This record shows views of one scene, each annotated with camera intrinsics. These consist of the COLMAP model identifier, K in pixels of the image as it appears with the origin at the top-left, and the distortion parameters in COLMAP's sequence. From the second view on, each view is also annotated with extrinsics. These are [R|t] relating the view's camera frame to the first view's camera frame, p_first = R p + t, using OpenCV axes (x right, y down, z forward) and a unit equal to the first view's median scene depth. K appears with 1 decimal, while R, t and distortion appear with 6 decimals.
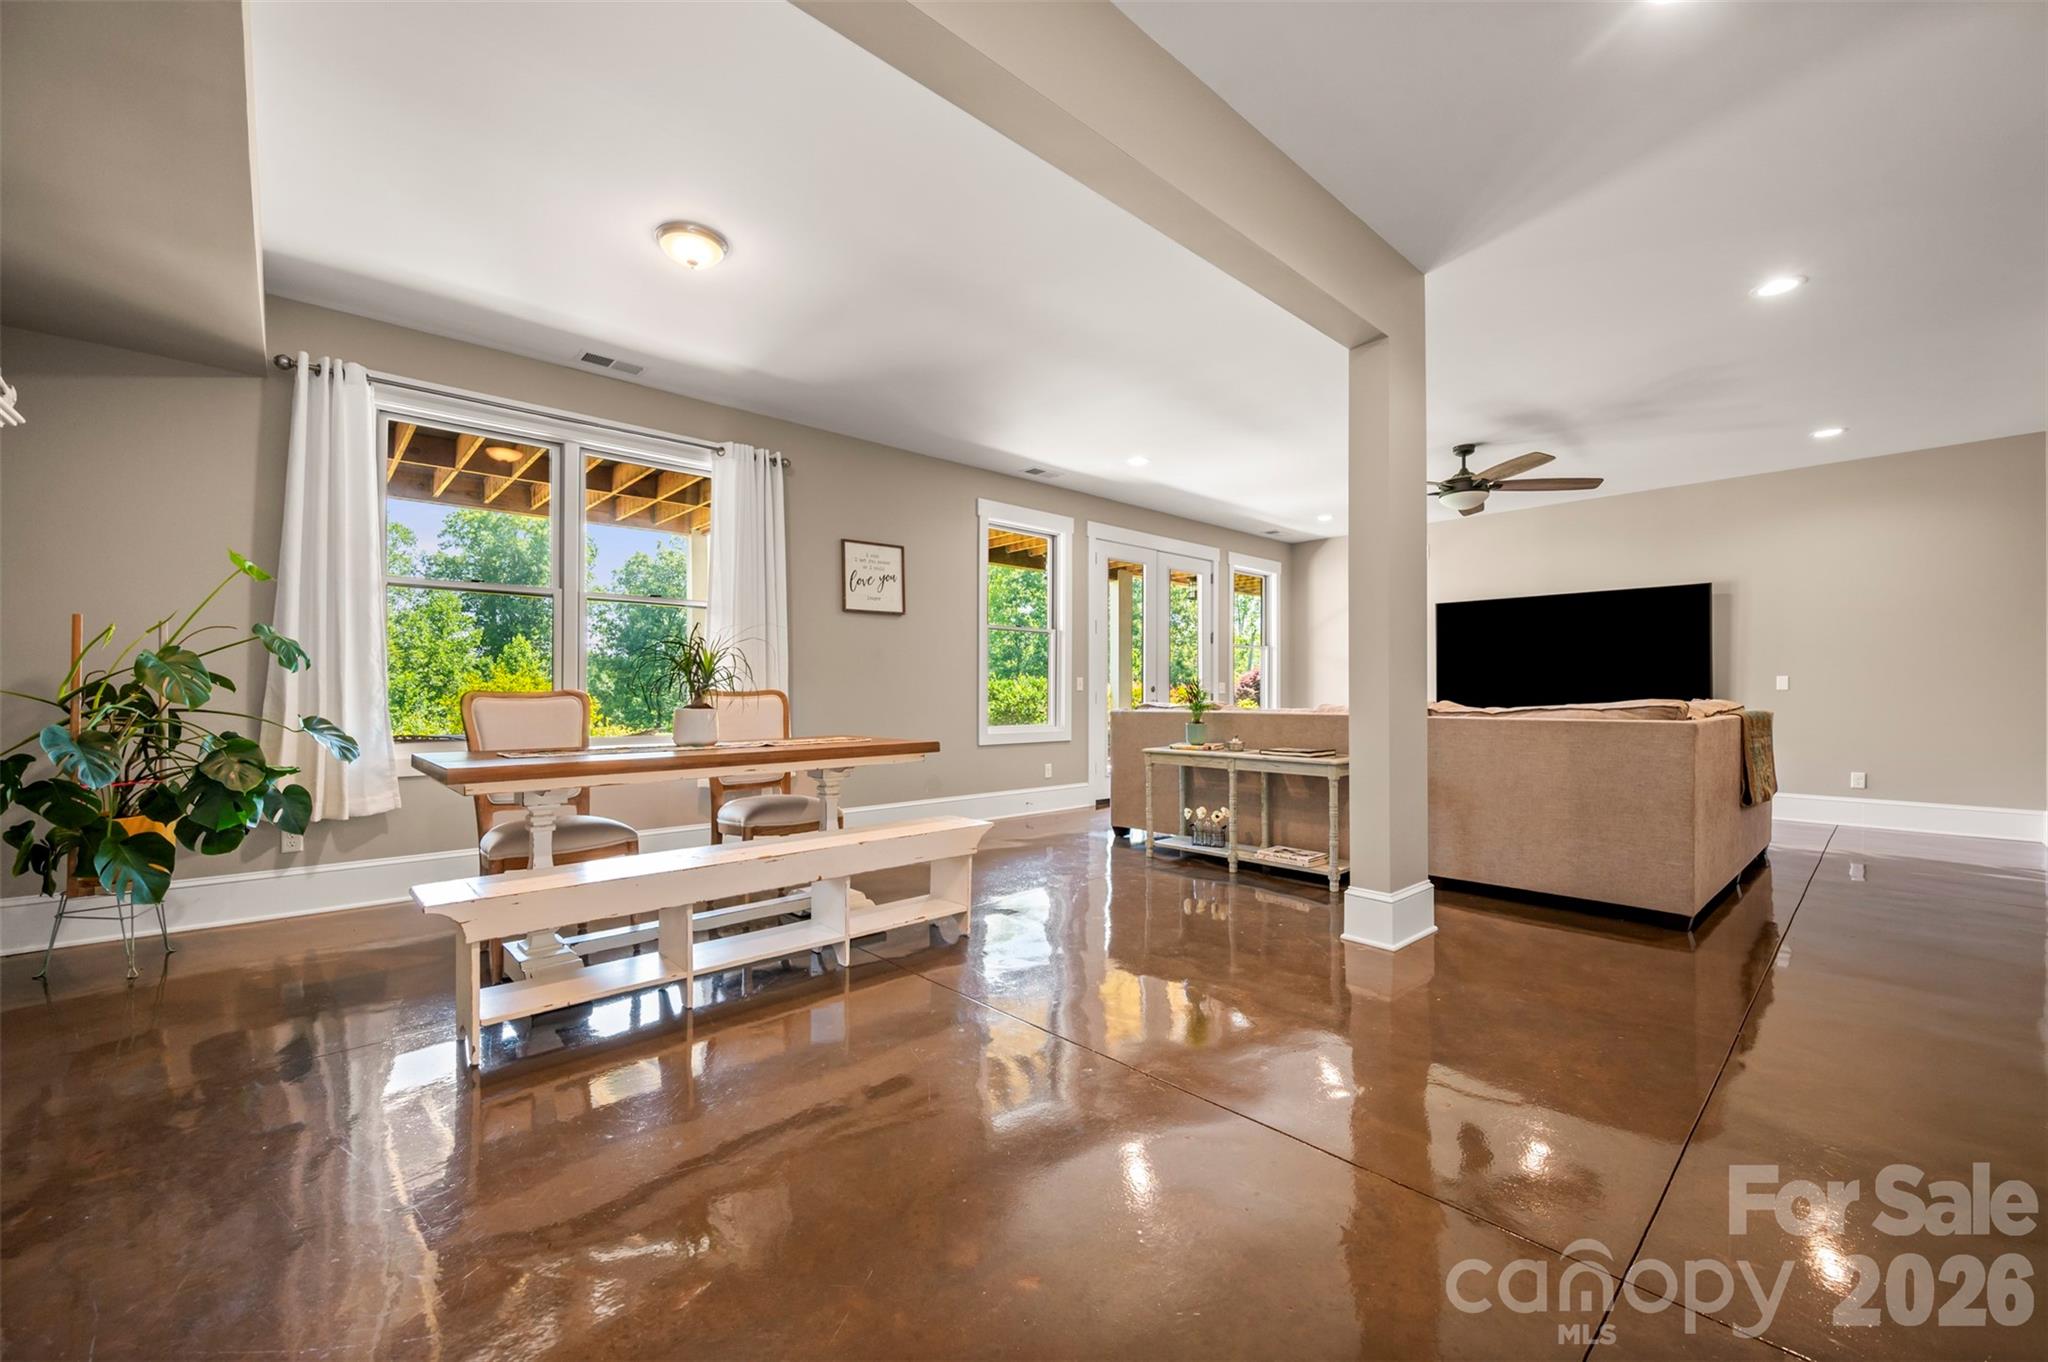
lens RADIAL K [[813.1, 0, 1018.9], [0, 813.1, 690.3], [0, 0, 1]] dist [0.001754, -0.000802]
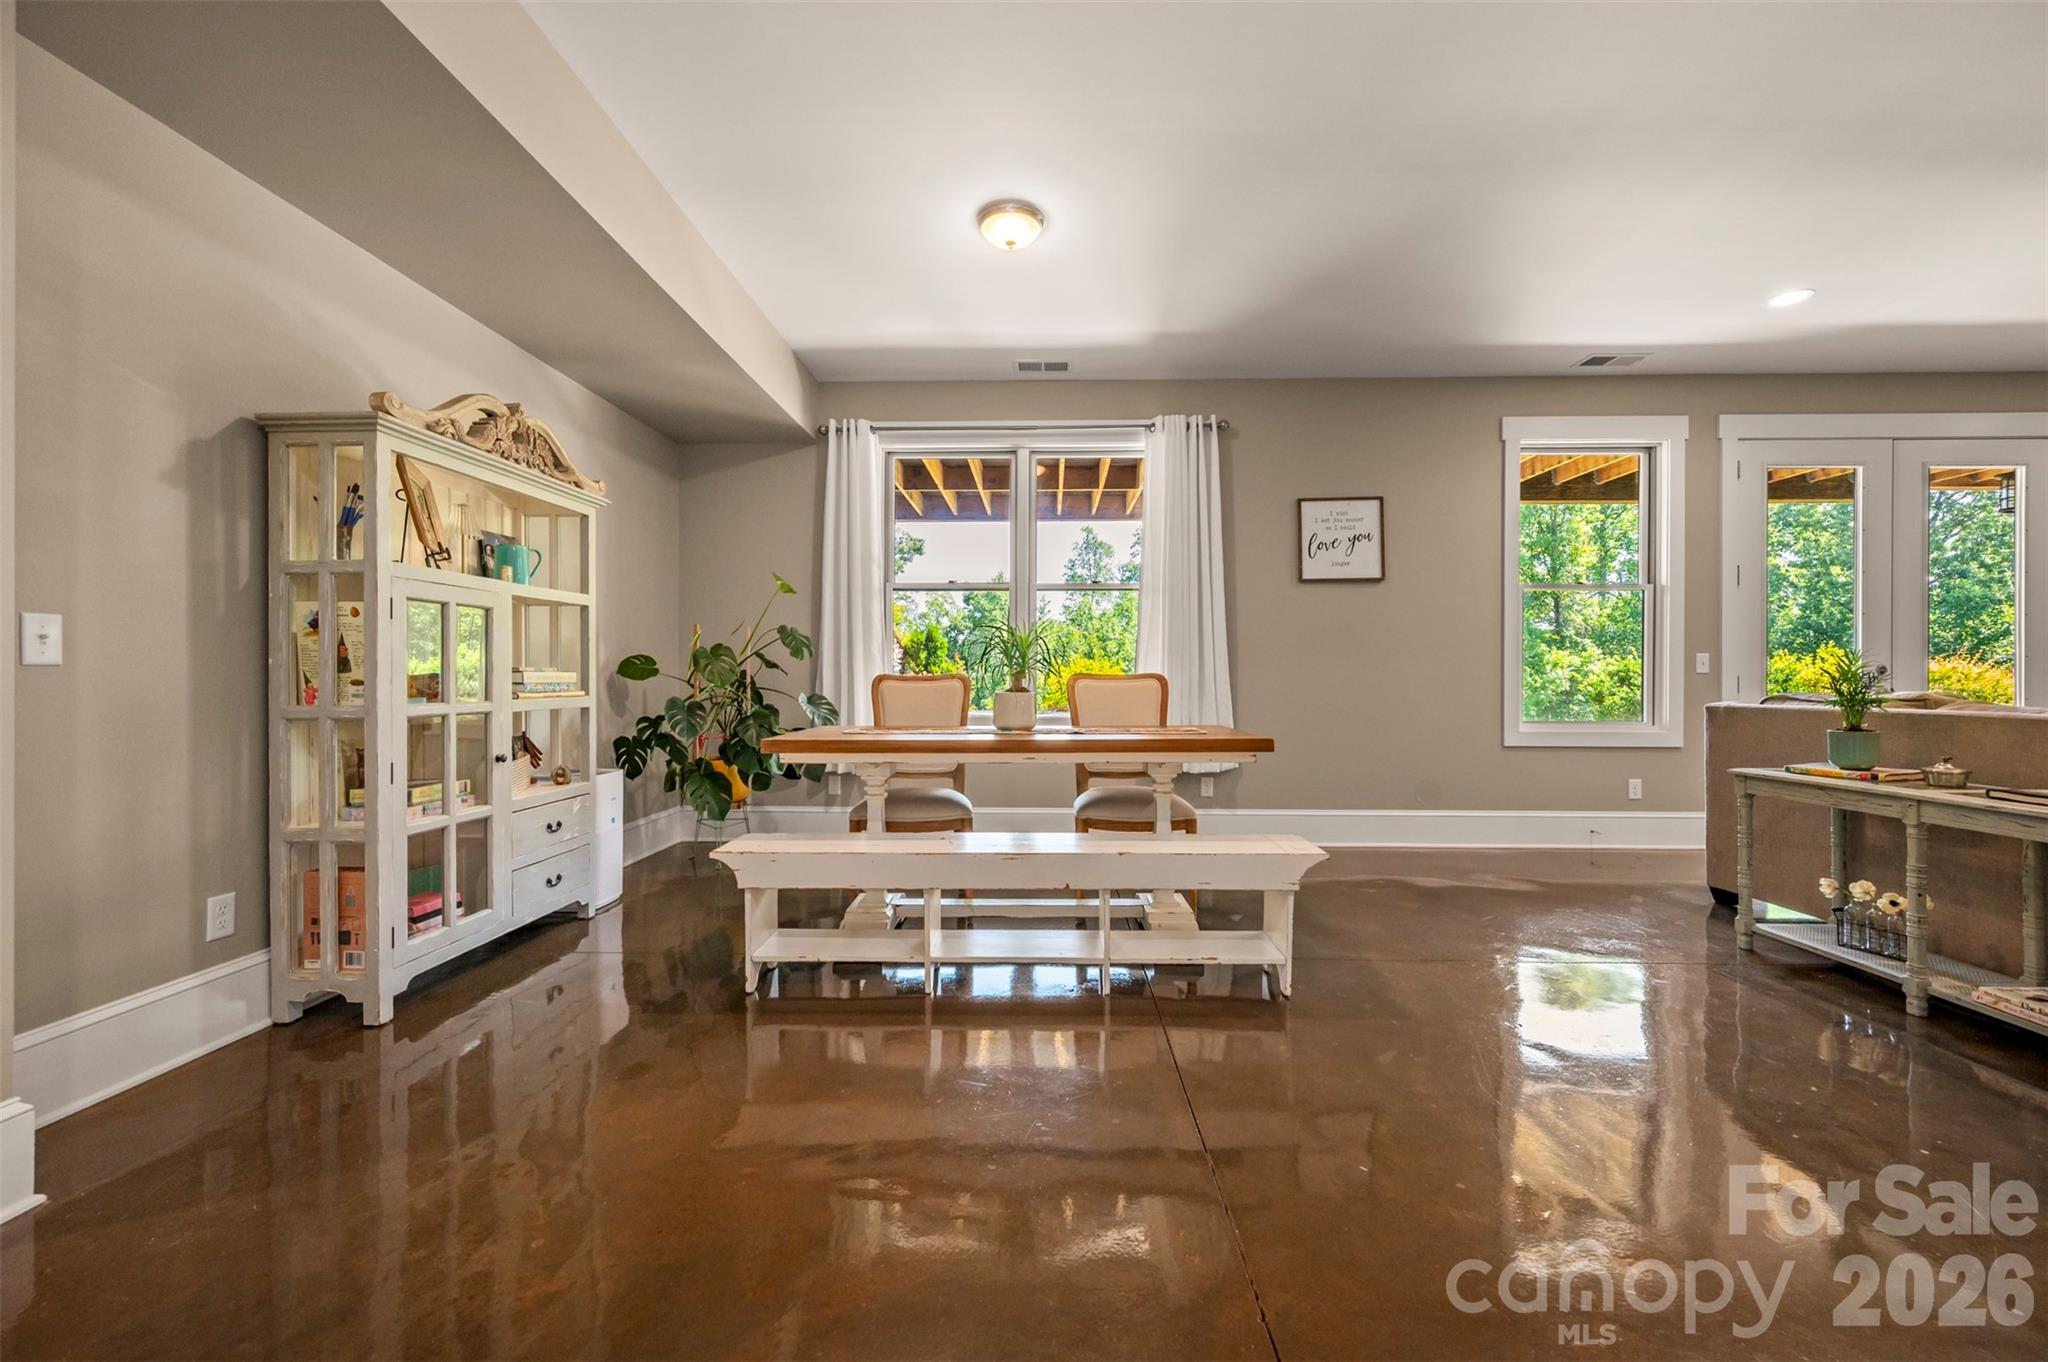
lens RADIAL K [[813.1, 0, 1027.0], [0, 813.1, 675.4], [0, 0, 1]] dist [0.001754, -0.000802]
pose [[0.717682, -0.000308, -0.696371, 0.206826], [0.001426, 0.999998, 0.001028, 0.000618], [0.696370, -0.001731, 0.717681, 0.204223]]
